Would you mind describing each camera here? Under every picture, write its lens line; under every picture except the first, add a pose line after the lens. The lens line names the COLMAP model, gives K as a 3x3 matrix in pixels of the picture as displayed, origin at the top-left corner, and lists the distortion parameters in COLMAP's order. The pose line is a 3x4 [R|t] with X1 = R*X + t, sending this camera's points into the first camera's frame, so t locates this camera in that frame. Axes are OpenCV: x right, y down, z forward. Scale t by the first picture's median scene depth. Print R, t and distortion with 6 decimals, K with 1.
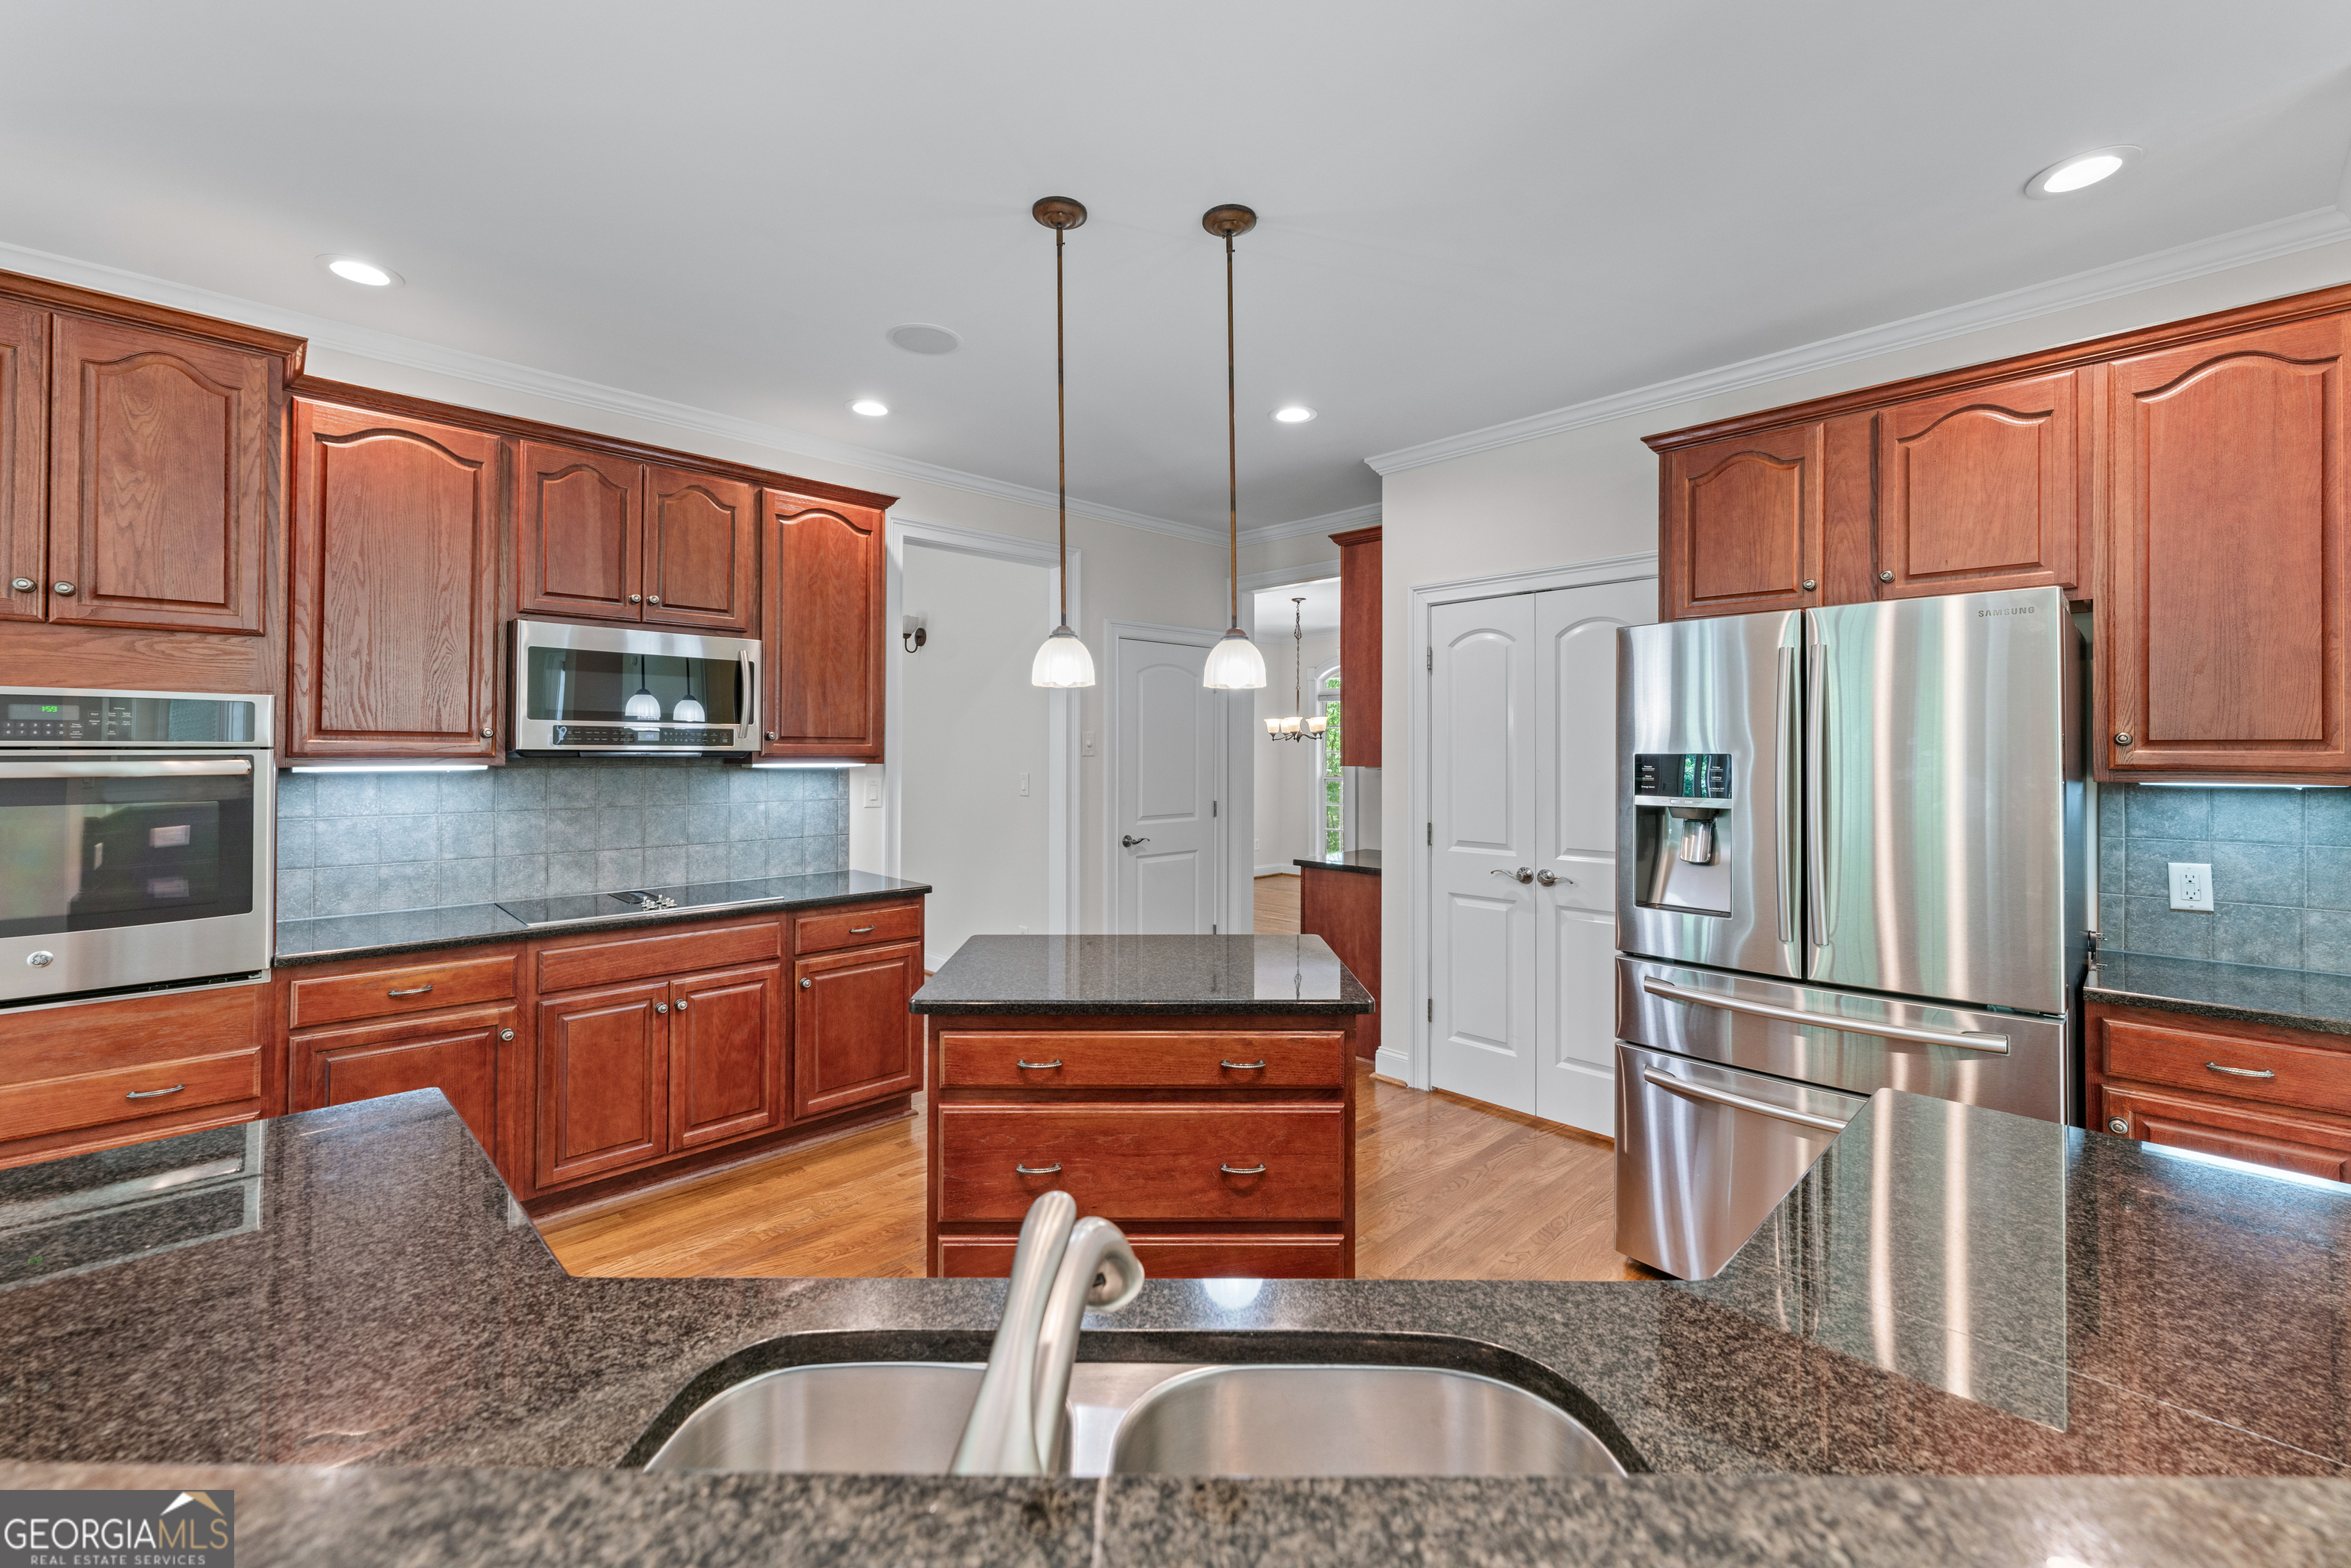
lens RADIAL K [[954.5, 0, 1156.7], [0, 954.5, 738.8], [0, 0, 1]] dist [0.000771, -0.000628]
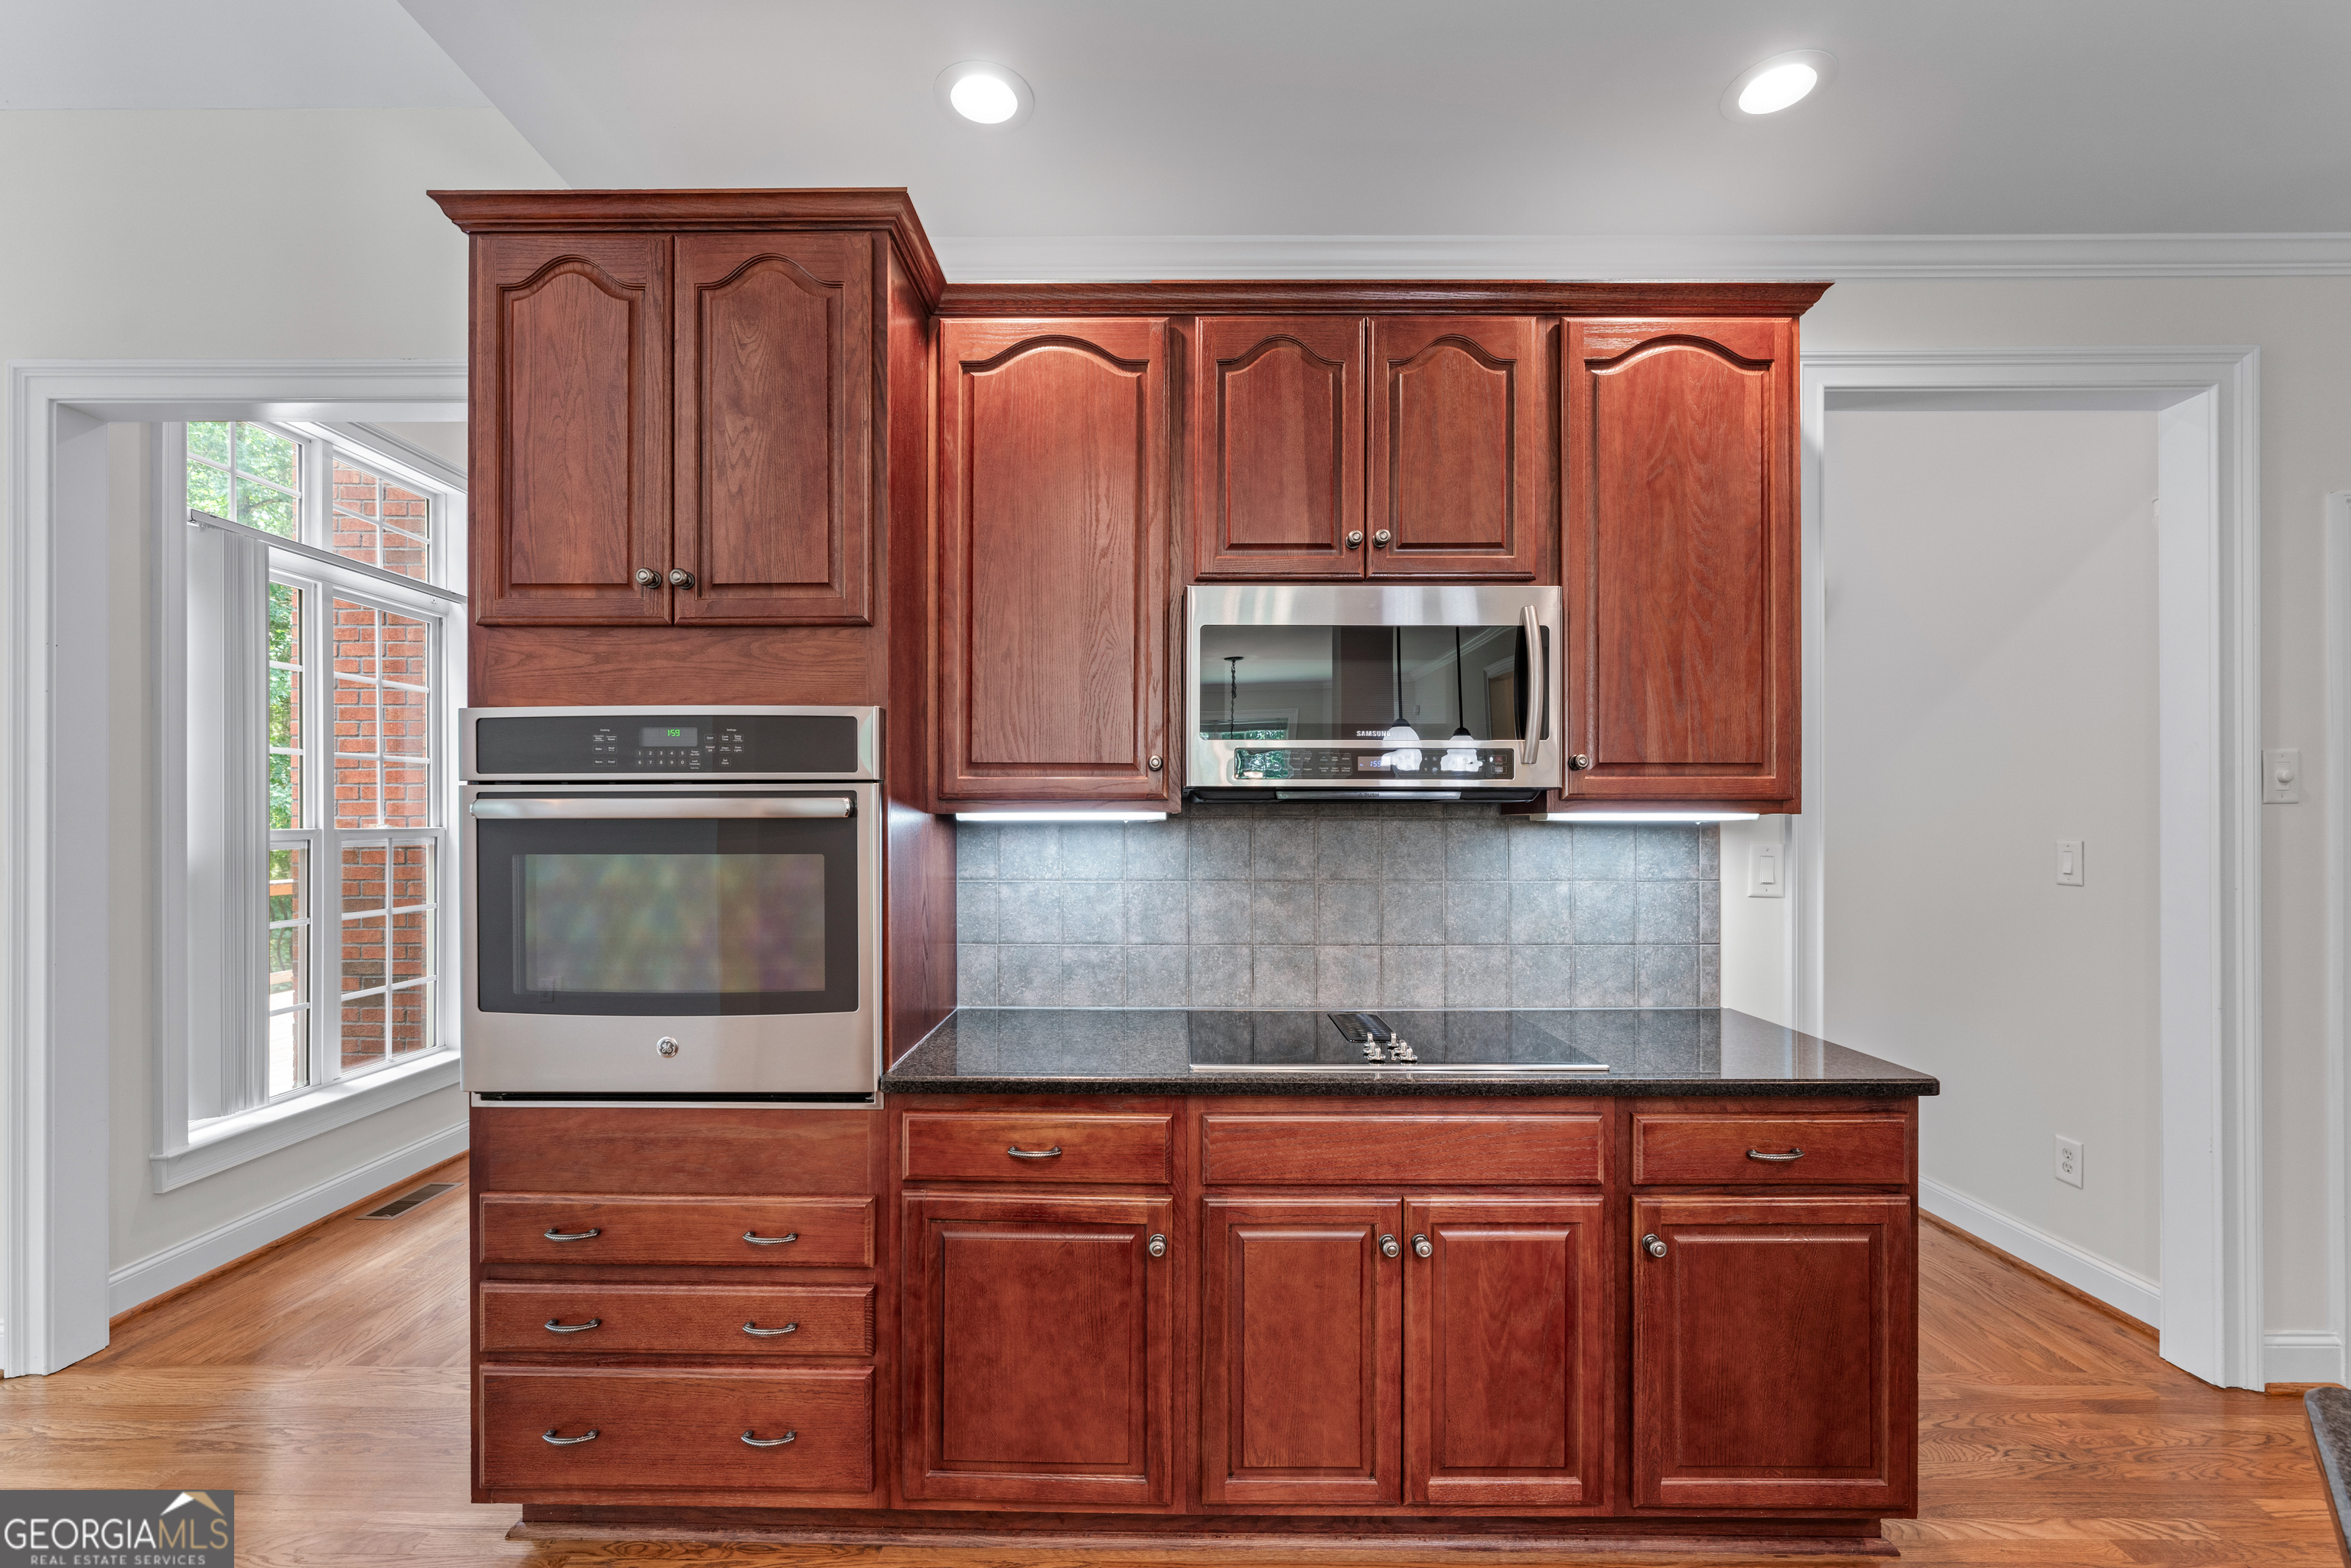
lens RADIAL K [[1001.1, 0, 1159.4], [0, 1001.1, 822.1], [0, 0, 1]] dist [-0.004254, 0.000048]
pose [[0.718650, -0.001715, -0.695370, -0.198379], [0.010387, 0.999912, 0.008269, 0.027448], [0.695294, -0.013166, 0.718605, 0.465479]]
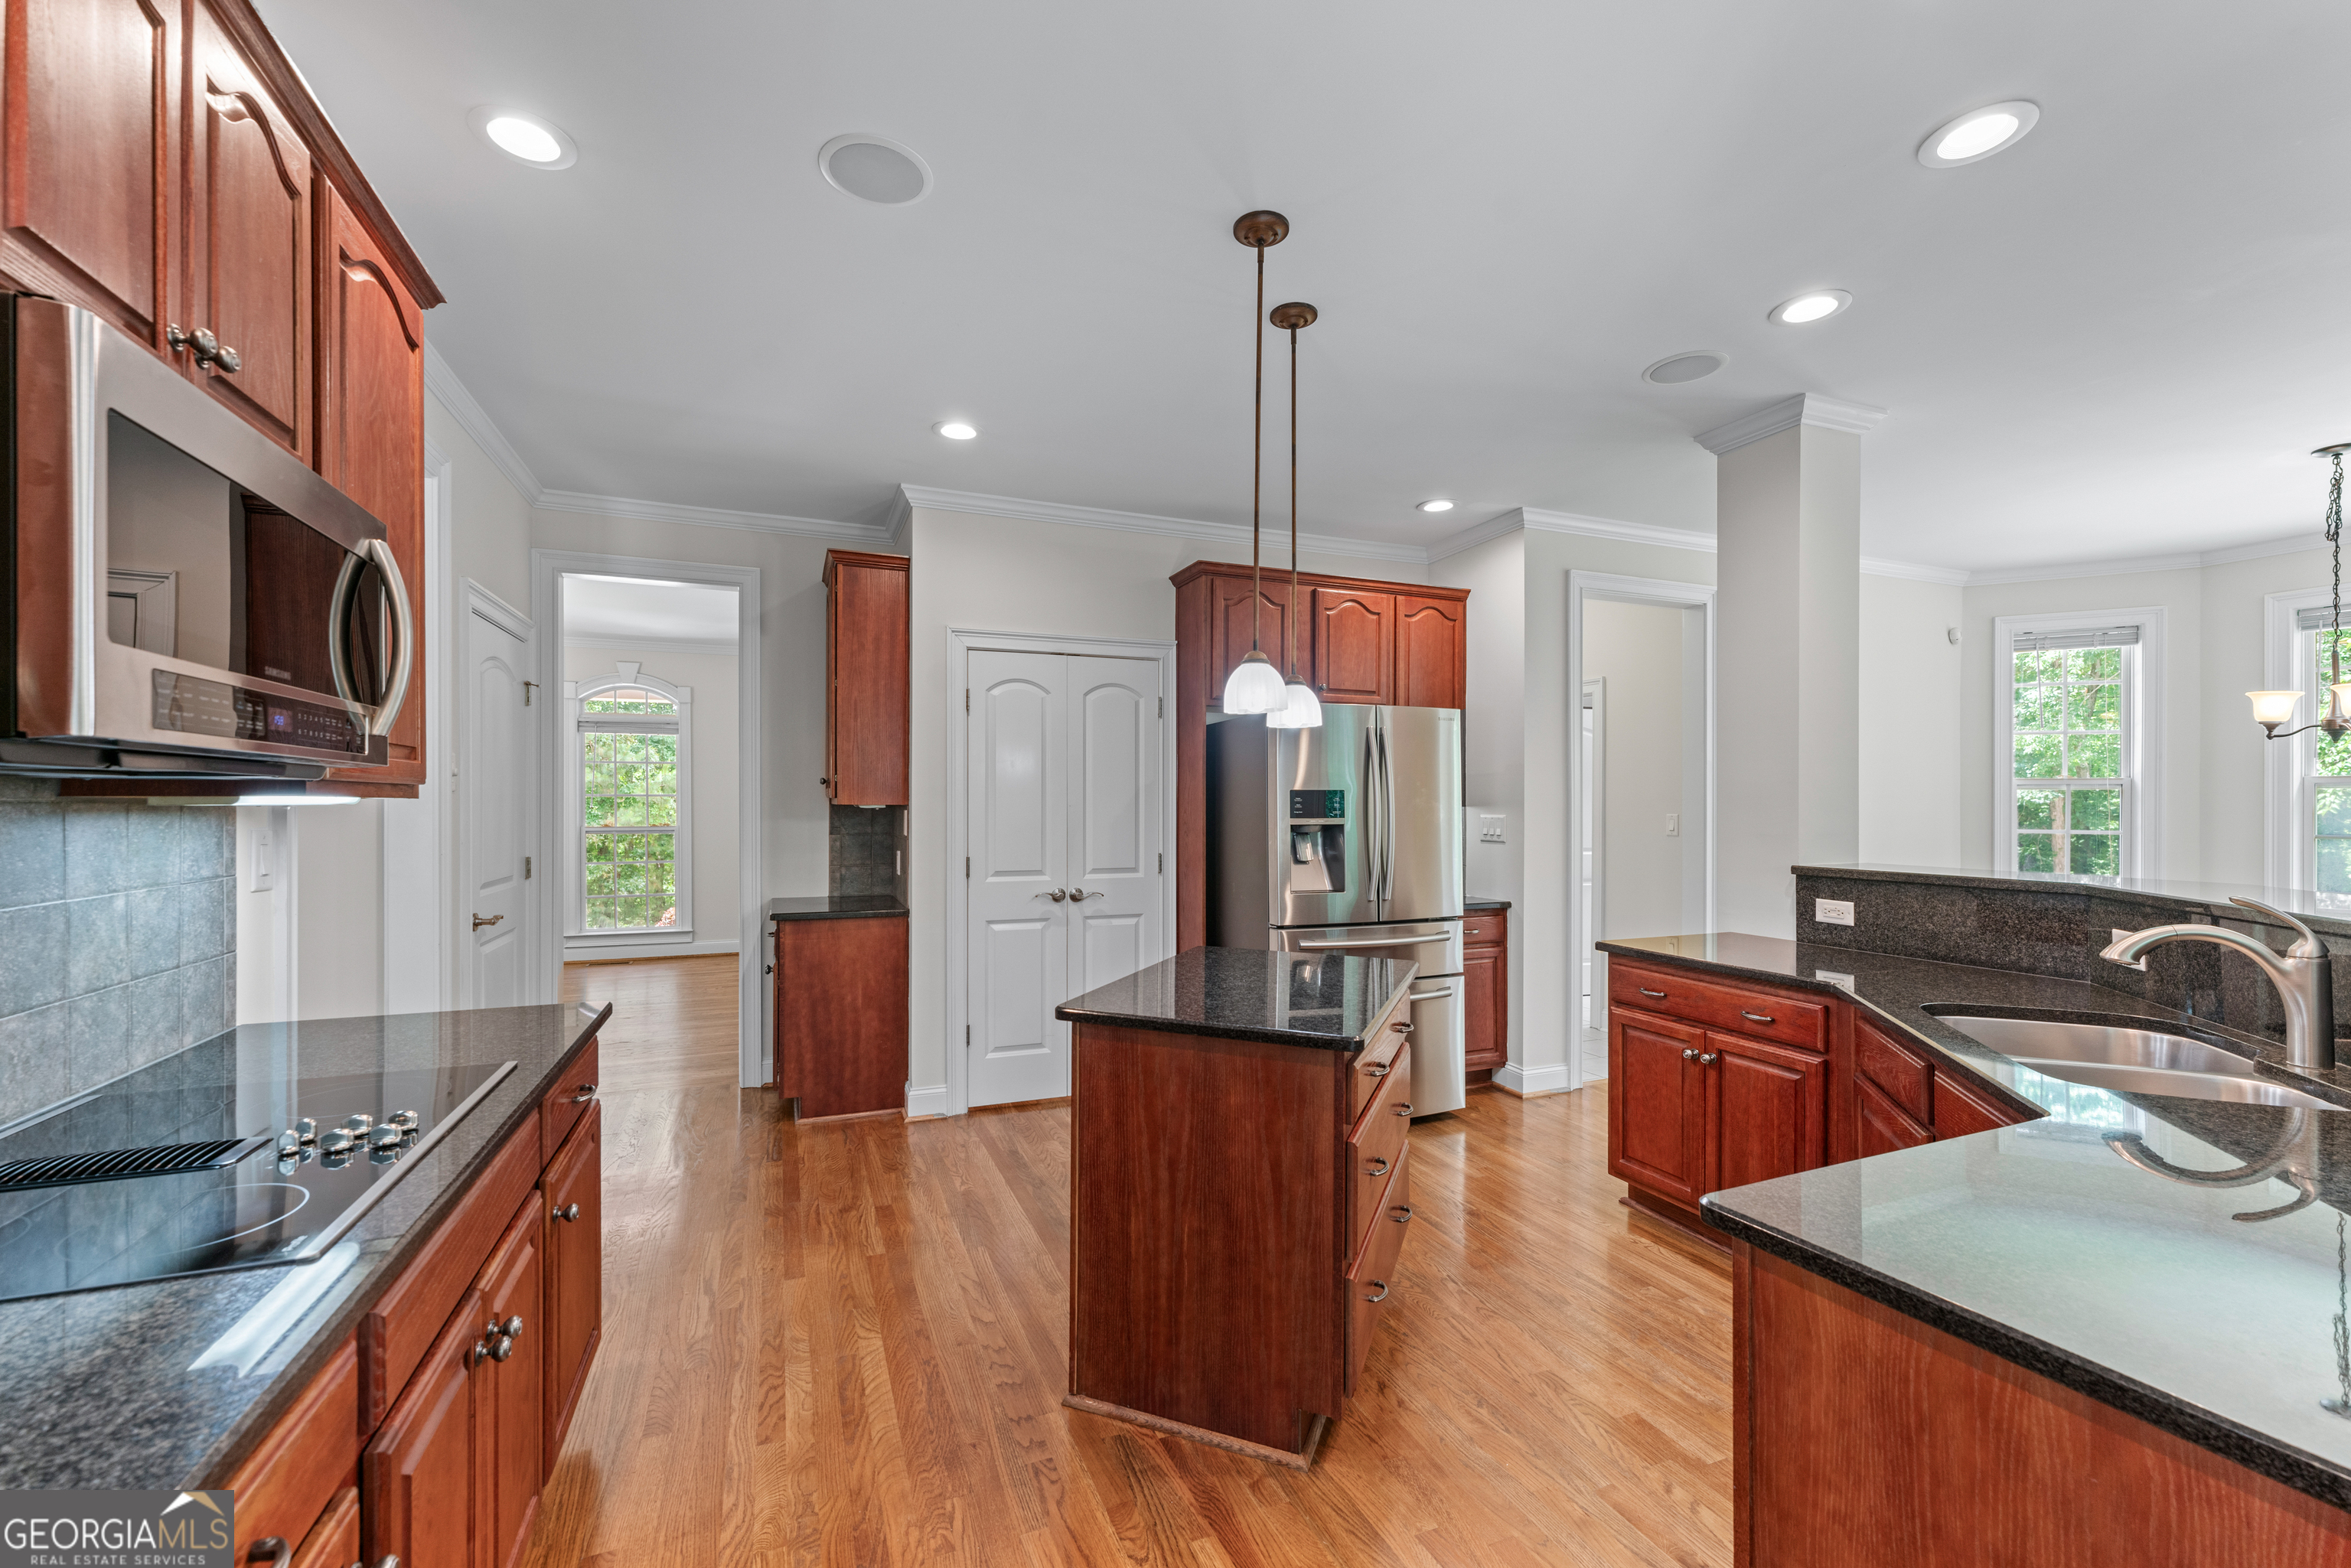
lens RADIAL K [[954.5, 0, 1151.9], [0, 954.5, 798.1], [0, 0, 1]] dist [0.000771, -0.000628]
pose [[0.373235, 0.003572, 0.927730, -0.767679], [-0.014488, 0.999893, 0.001979, 0.023243], [-0.927624, -0.014180, 0.373247, 0.533745]]
